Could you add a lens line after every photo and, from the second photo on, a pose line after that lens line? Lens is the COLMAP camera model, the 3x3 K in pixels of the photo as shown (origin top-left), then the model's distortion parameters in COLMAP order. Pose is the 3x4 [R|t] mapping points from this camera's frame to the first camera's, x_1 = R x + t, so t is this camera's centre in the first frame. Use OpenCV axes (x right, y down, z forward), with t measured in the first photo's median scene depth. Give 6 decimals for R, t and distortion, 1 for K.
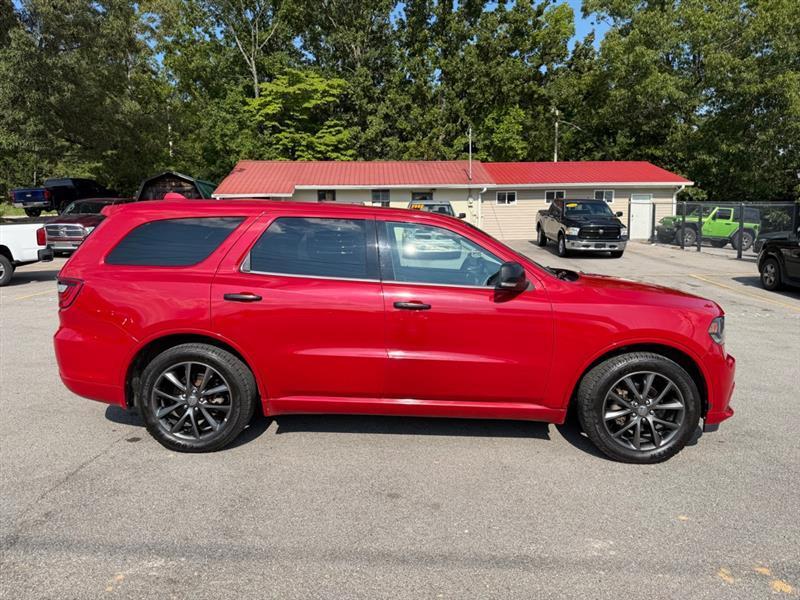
lens RADIAL K [[593.2, 0, 396.3], [0, 593.2, 301.4], [0, 0, 1]] dist [-0.009243, -0.004128]
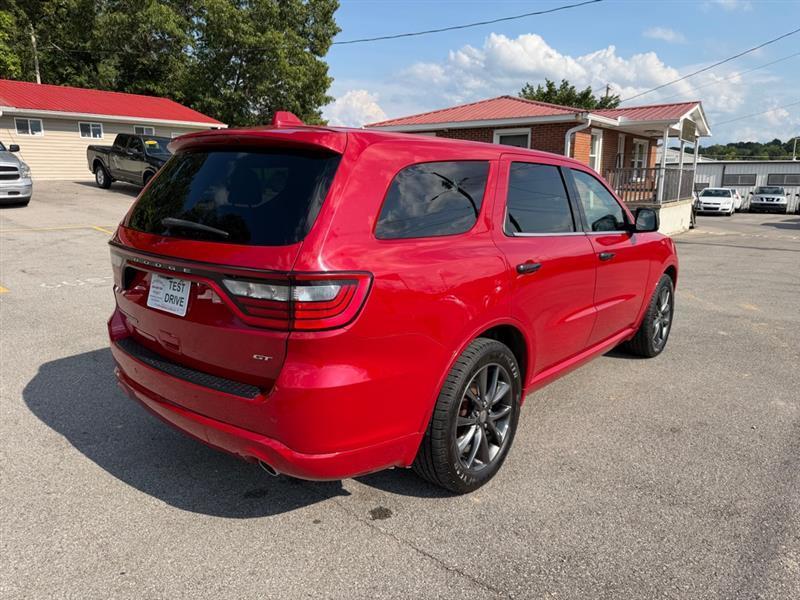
lens RADIAL K [[593.2, 0, 396.3], [0, 593.2, 301.4], [0, 0, 1]] dist [-0.009243, -0.004128]
pose [[0.583861, -0.157173, 0.796494, -0.167973], [0.076687, 0.987372, 0.138624, -0.013849], [-0.808224, -0.019856, 0.588541, 0.116311]]
